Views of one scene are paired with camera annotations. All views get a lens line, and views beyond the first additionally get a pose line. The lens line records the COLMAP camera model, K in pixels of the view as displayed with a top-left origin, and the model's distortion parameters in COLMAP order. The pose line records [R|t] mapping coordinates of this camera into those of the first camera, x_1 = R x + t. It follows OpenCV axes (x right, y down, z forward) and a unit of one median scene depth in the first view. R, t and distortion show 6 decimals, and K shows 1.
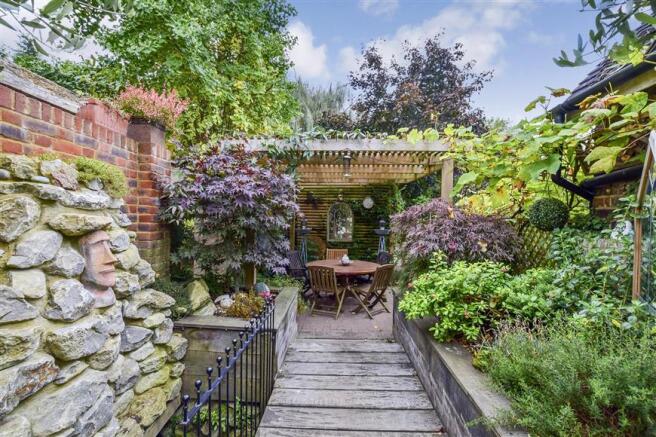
lens RADIAL K [[291.7, 0, 329.3], [0, 291.7, 218.1], [0, 0, 1]] dist [-0.013935, -0.000216]
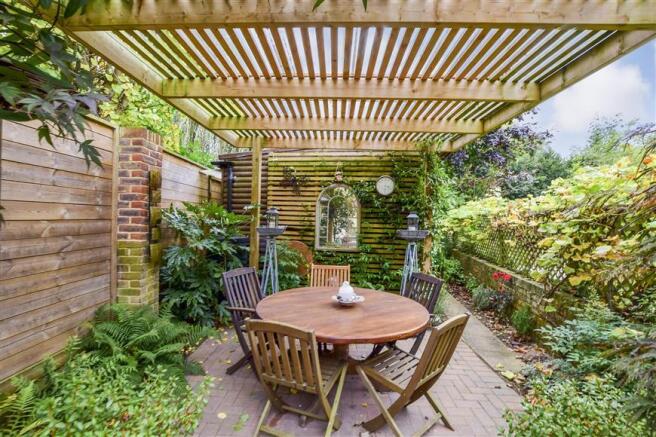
lens RADIAL K [[291.7, 0, 326.3], [0, 291.7, 219.9], [0, 0, 1]] dist [-0.013935, -0.000216]
pose [[0.999814, 0.014747, -0.012413, 0.022909], [-0.014952, 0.999750, -0.016595, 0.030254], [0.012165, 0.016778, 0.999785, 0.430826]]
